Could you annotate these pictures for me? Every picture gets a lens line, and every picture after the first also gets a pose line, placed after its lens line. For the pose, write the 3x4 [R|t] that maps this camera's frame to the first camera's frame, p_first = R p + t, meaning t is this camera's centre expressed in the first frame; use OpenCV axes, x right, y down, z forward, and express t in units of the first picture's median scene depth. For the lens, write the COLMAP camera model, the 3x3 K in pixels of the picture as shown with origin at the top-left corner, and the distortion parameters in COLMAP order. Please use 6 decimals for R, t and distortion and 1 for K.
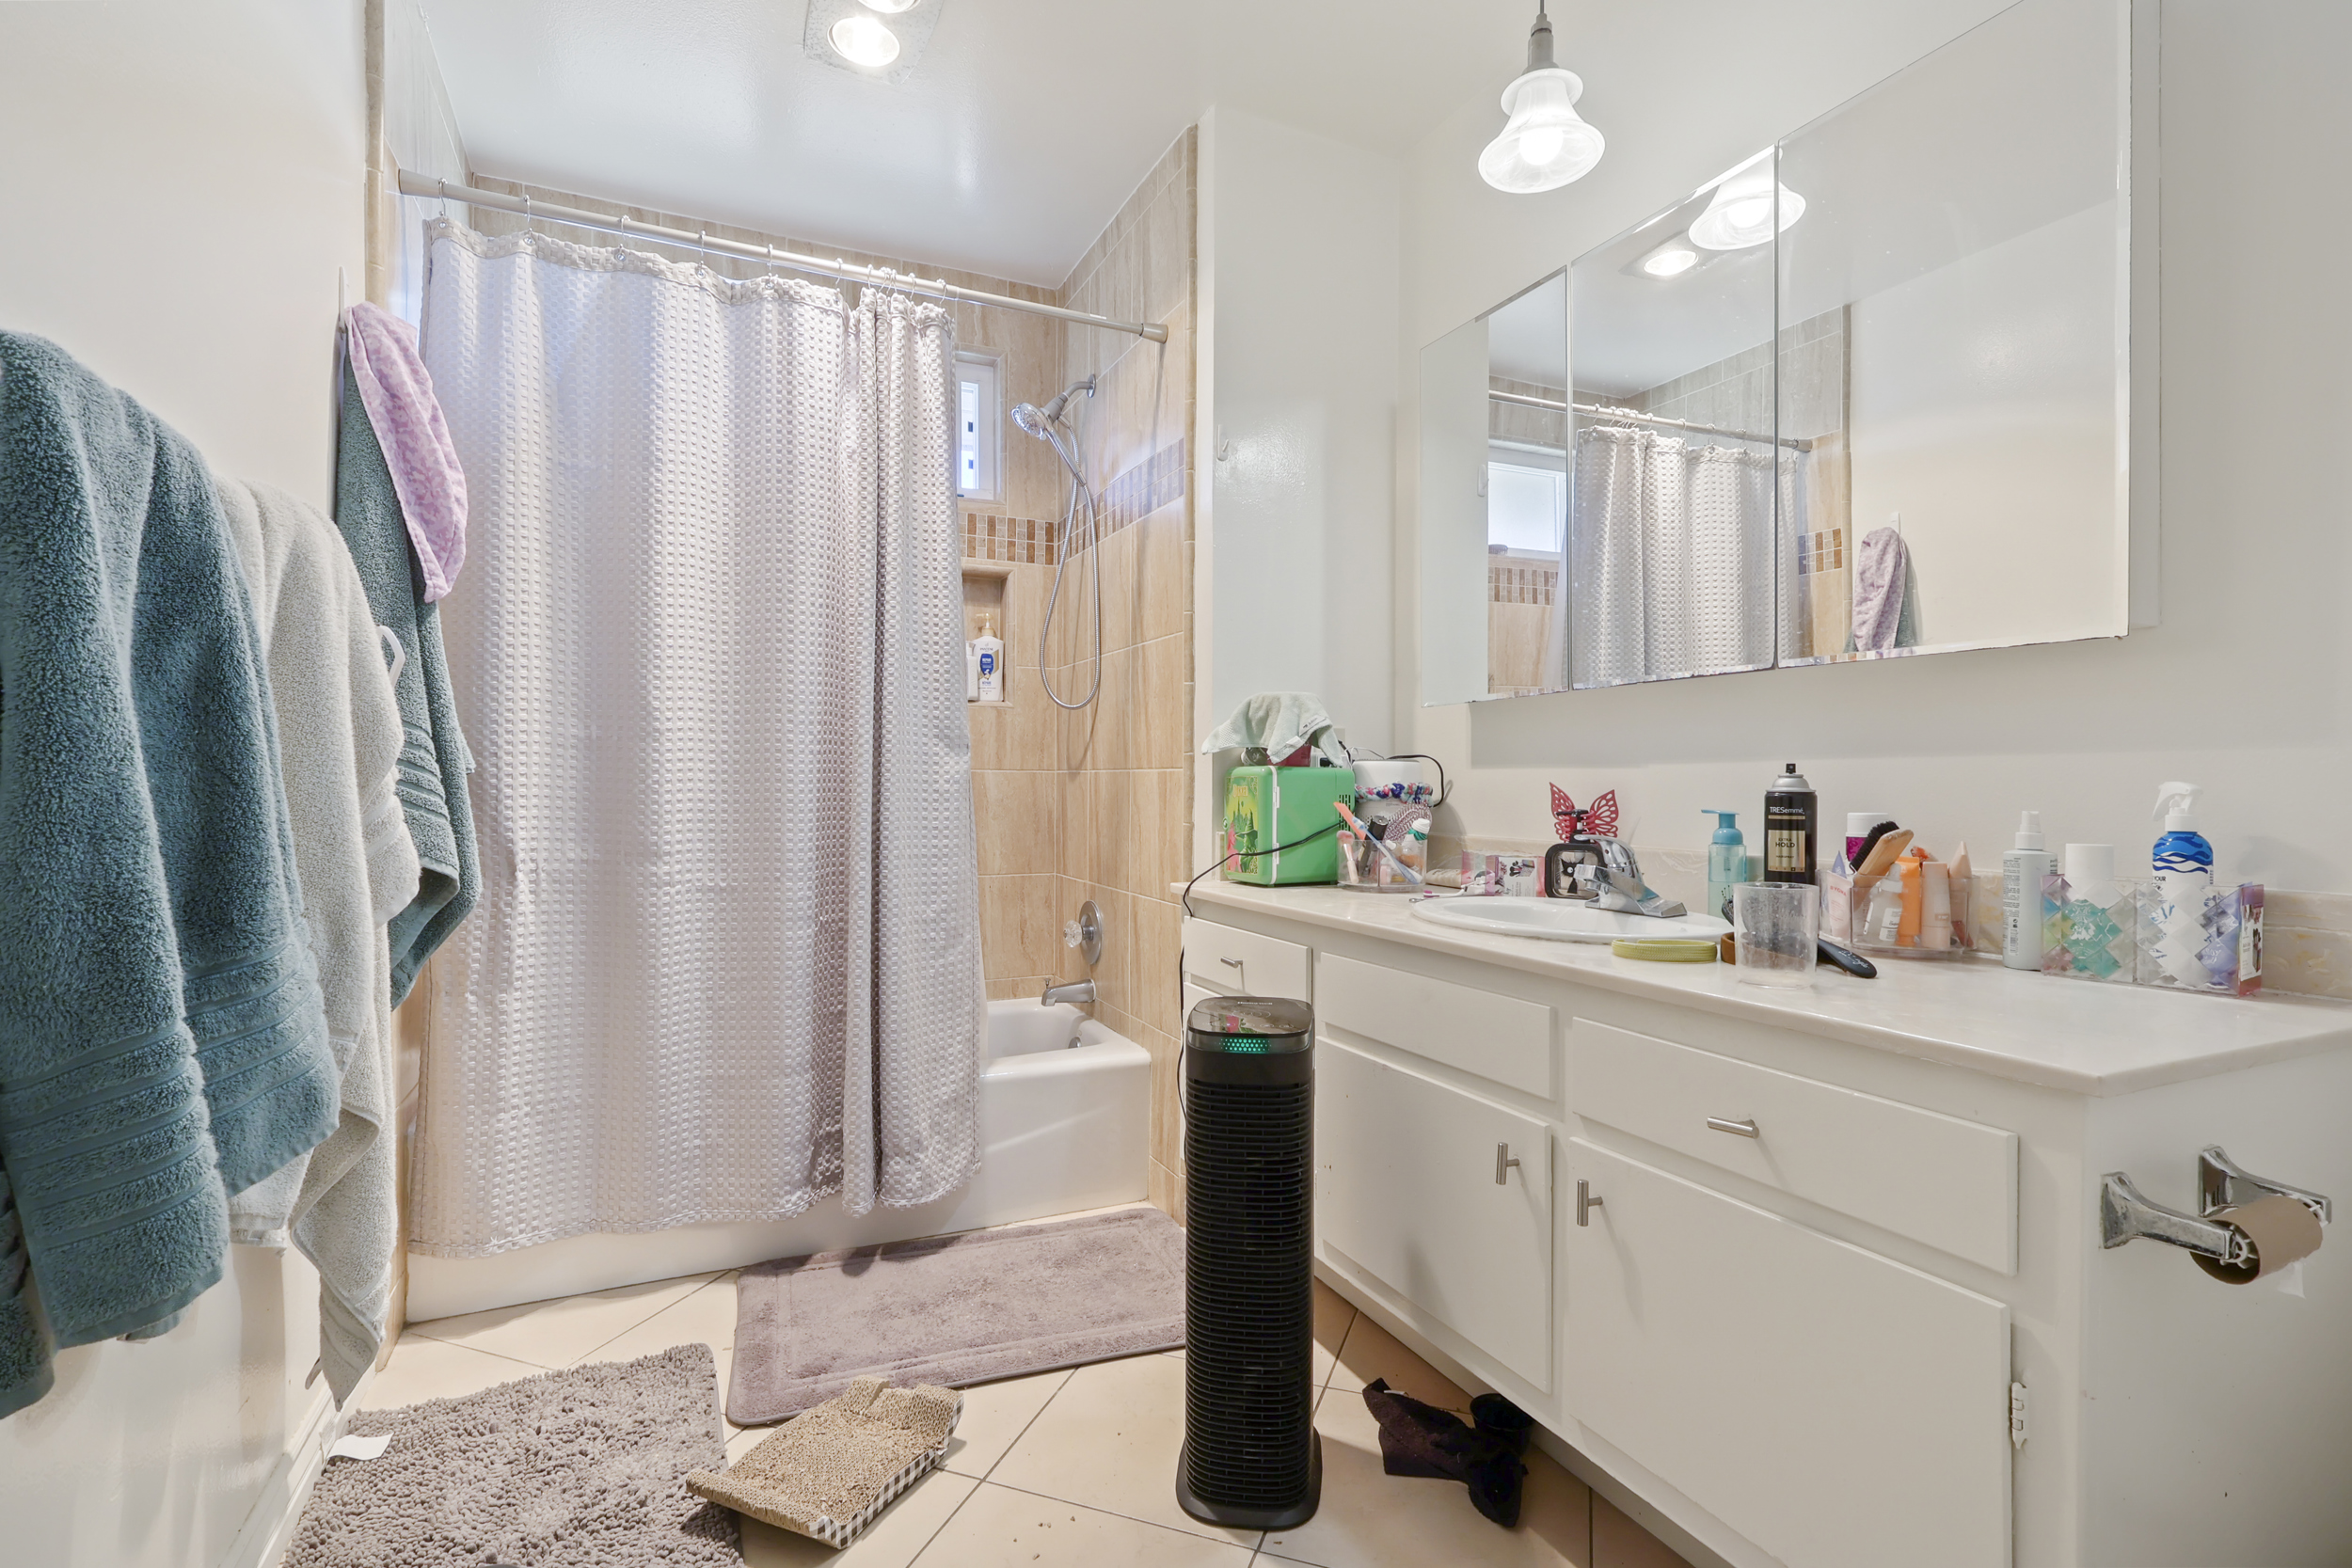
lens RADIAL K [[1092.1, 0, 1172.8], [0, 1092.1, 781.6], [0, 0, 1]] dist [0.000224, 0.000043]
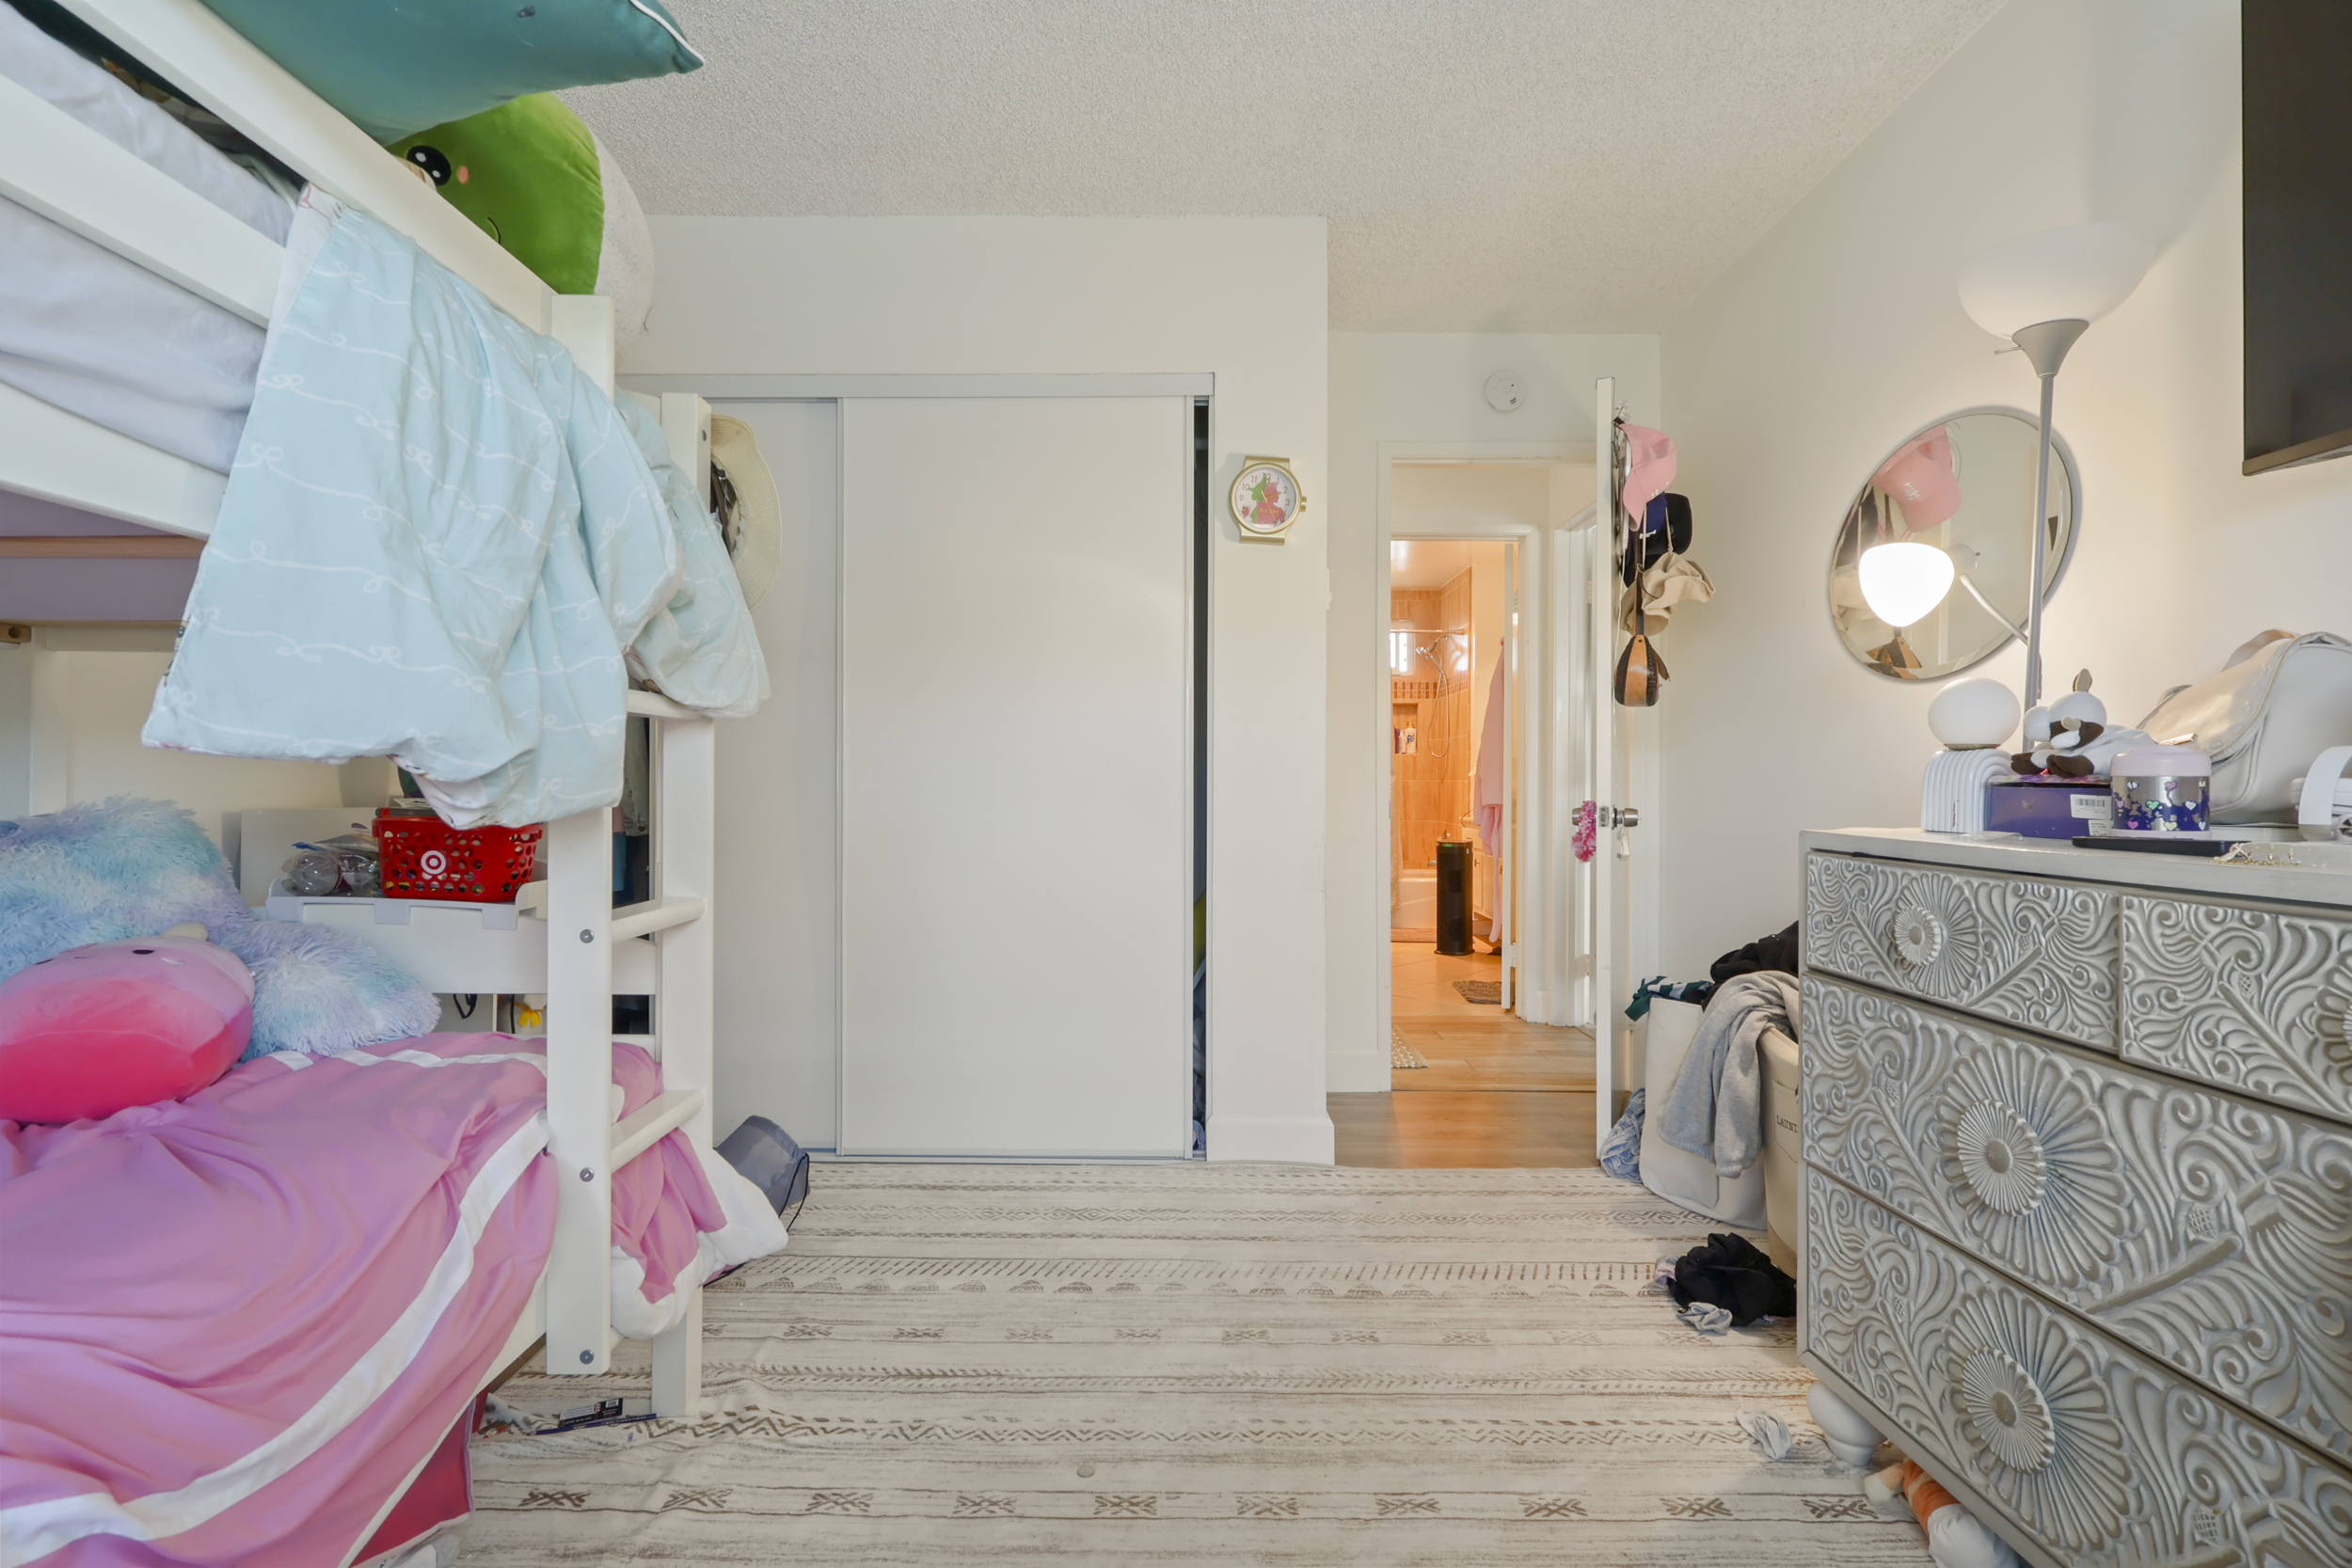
lens RADIAL K [[1092.1, 0, 1174.8], [0, 1092.1, 783.1], [0, 0, 1]] dist [0.000224, 0.000043]
pose [[0.900495, -0.002728, -0.434857, 0.458408], [0.003220, 0.999995, 0.000396, -0.005961], [0.434854, -0.001757, 0.900499, -1.586392]]
